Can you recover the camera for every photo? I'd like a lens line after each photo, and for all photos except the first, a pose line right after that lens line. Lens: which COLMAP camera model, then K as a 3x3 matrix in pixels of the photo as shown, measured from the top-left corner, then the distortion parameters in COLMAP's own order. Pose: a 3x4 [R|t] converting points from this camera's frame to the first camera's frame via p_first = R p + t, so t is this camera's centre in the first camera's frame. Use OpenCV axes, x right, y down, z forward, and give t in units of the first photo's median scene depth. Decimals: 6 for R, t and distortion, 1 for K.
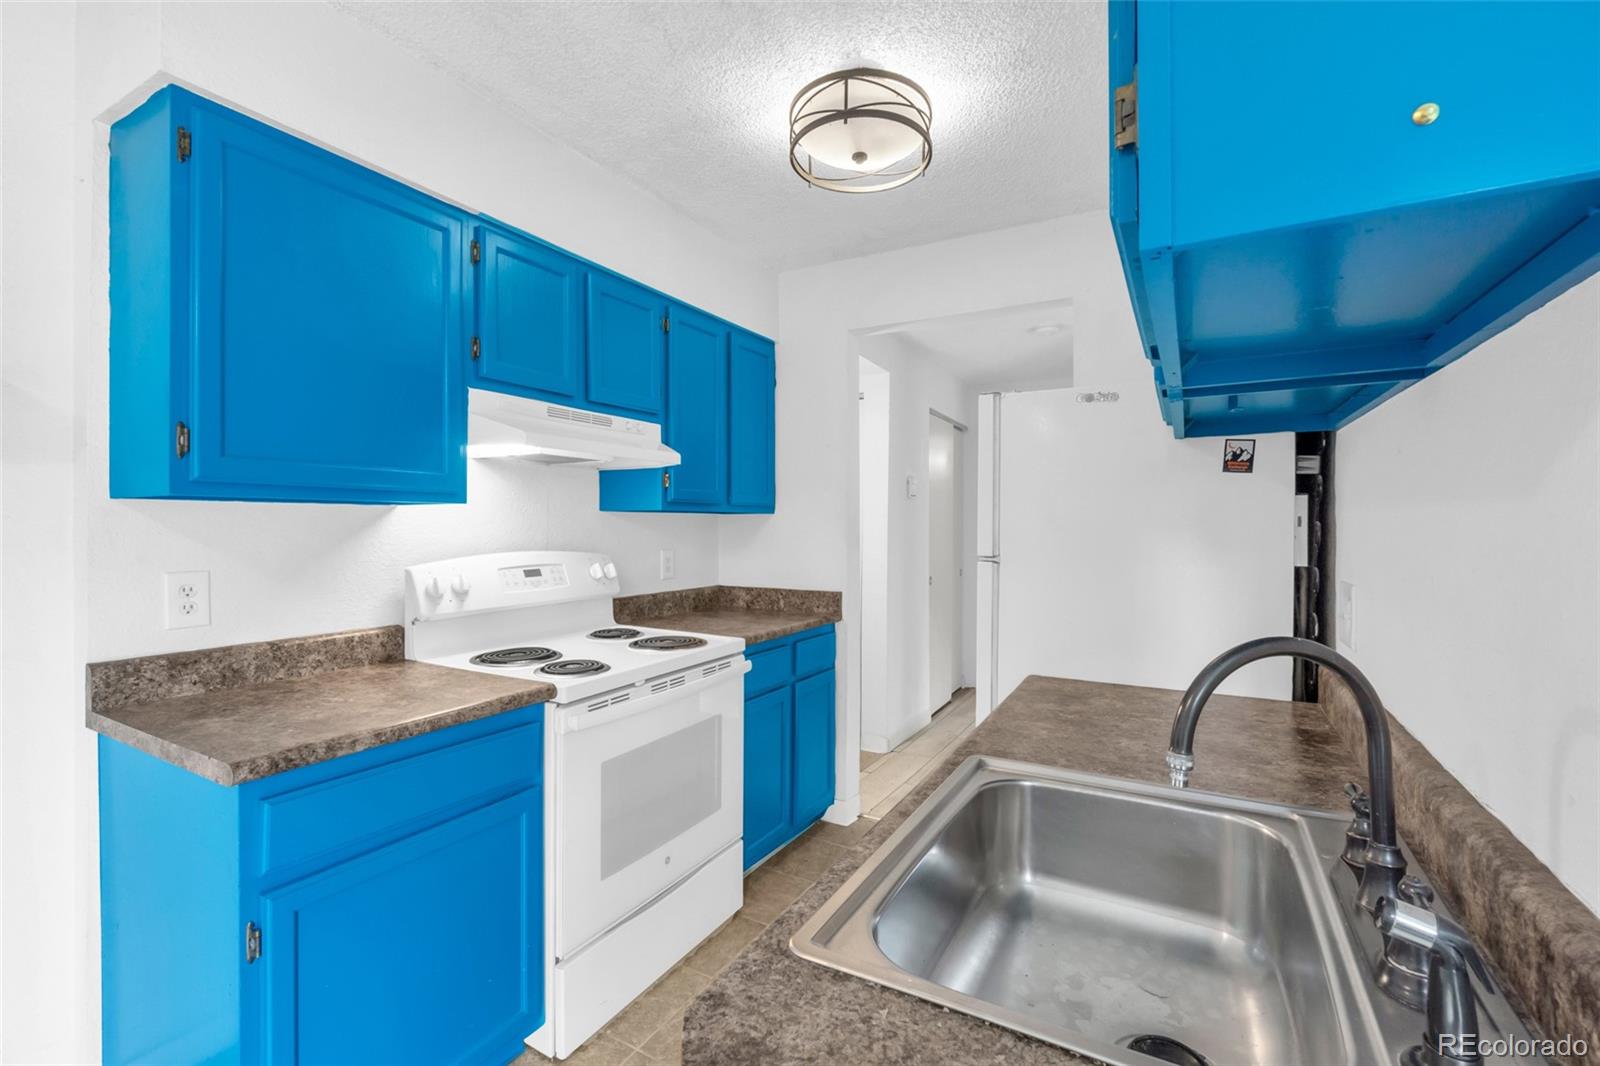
lens RADIAL K [[694.0, 0, 791.3], [0, 694.0, 528.4], [0, 0, 1]] dist [-0.004005, 0.000015]
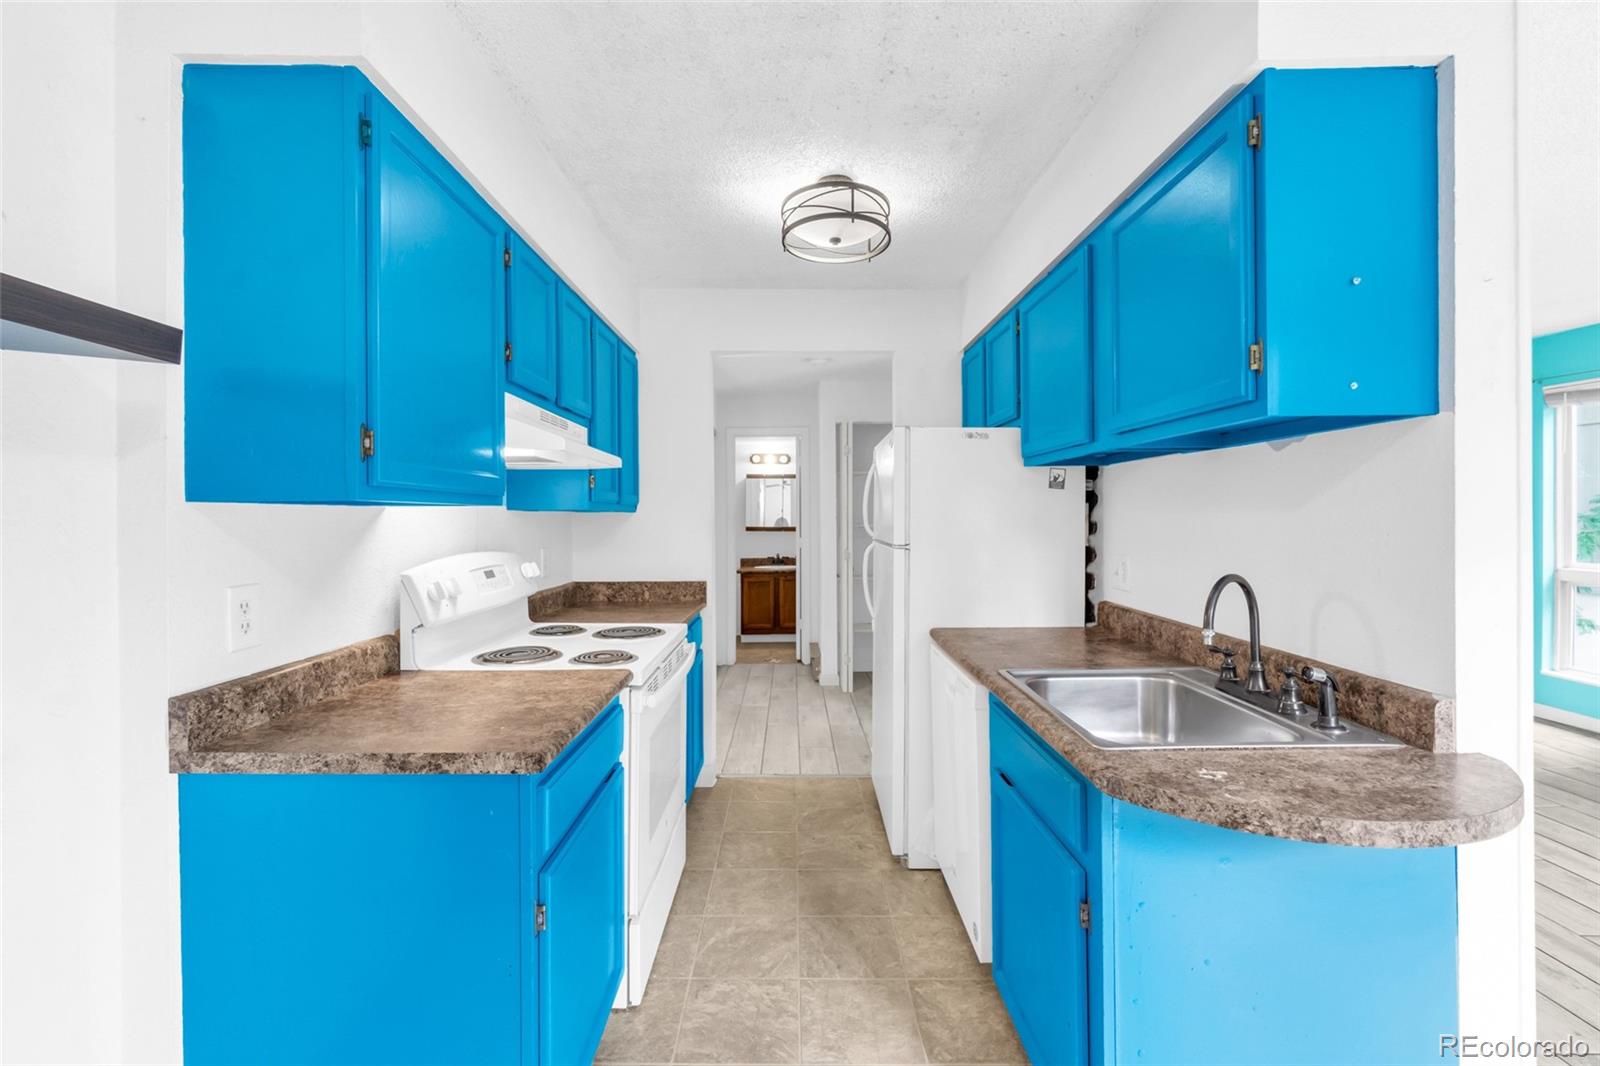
lens RADIAL K [[693.5, 0, 793.3], [0, 693.5, 523.2], [0, 0, 1]] dist [0.001072, 0.000068]
pose [[0.868215, -0.009701, 0.496093, -0.622936], [0.008482, 0.999953, 0.004711, -0.012291], [-0.496115, 0.000118, 0.868257, -0.091110]]
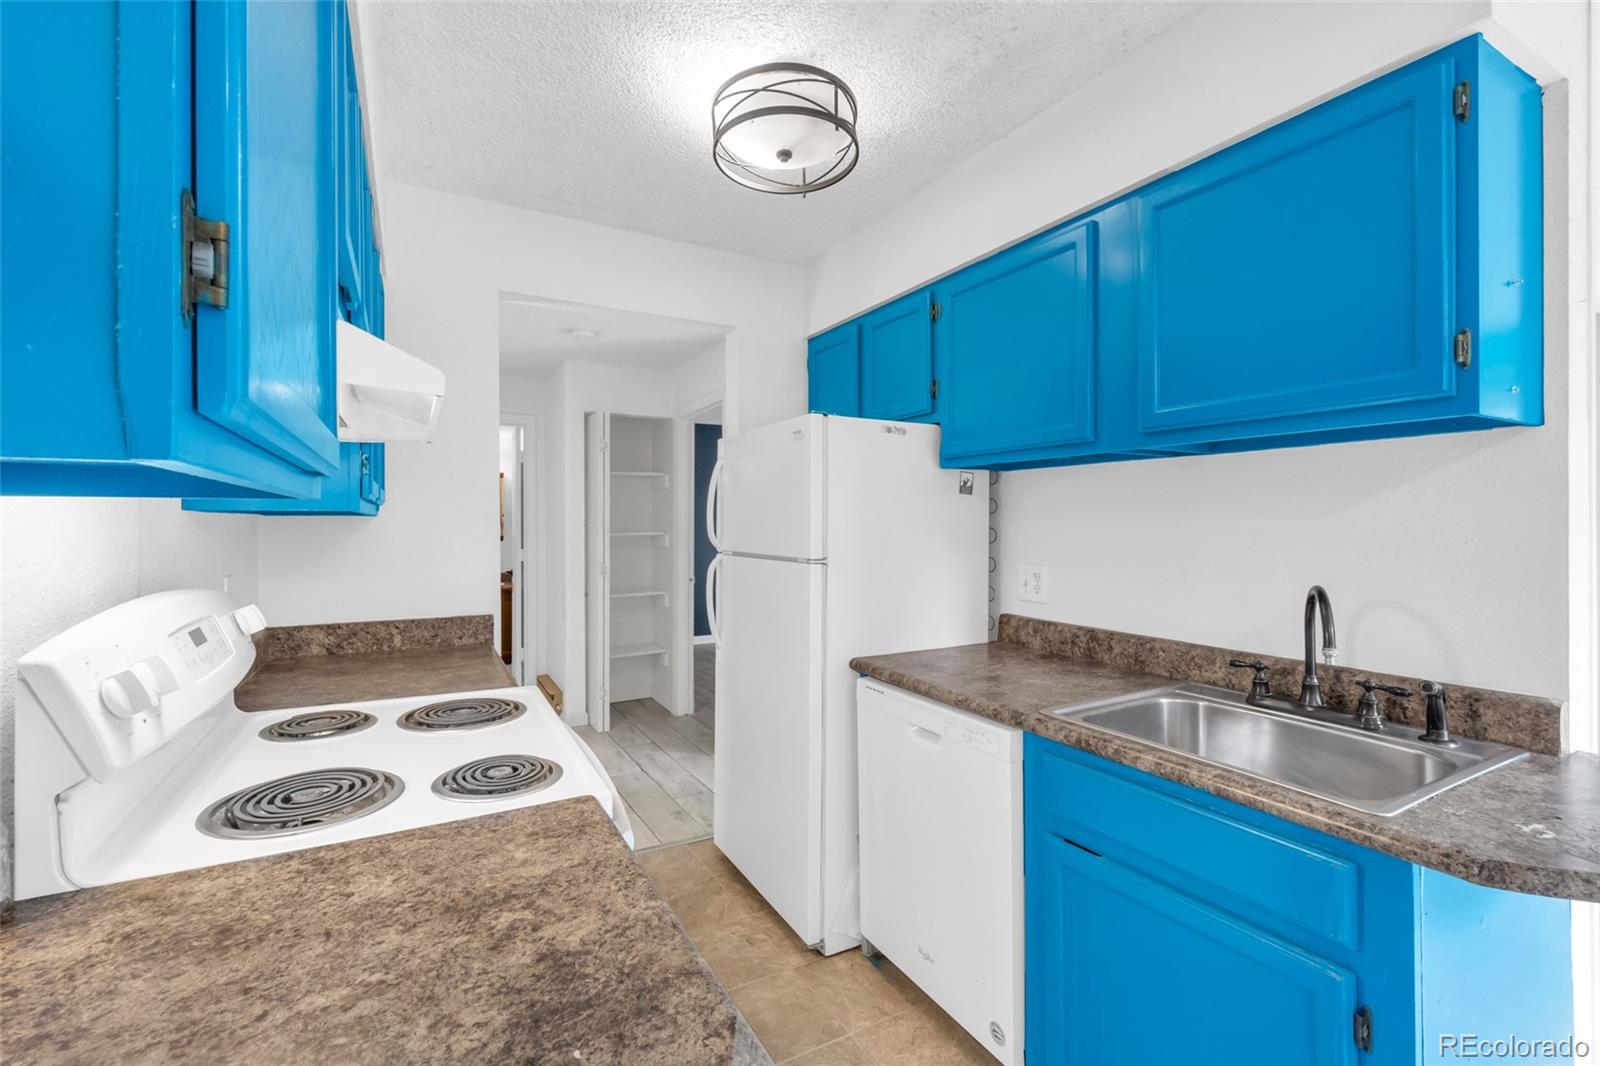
lens RADIAL K [[694.0, 0, 791.3], [0, 694.0, 528.4], [0, 0, 1]] dist [-0.004005, 0.000015]
pose [[0.525671, -0.007475, 0.850655, -0.730490], [0.007318, 0.999964, 0.004264, -0.015493], [-0.850657, 0.003984, 0.525707, 0.483025]]
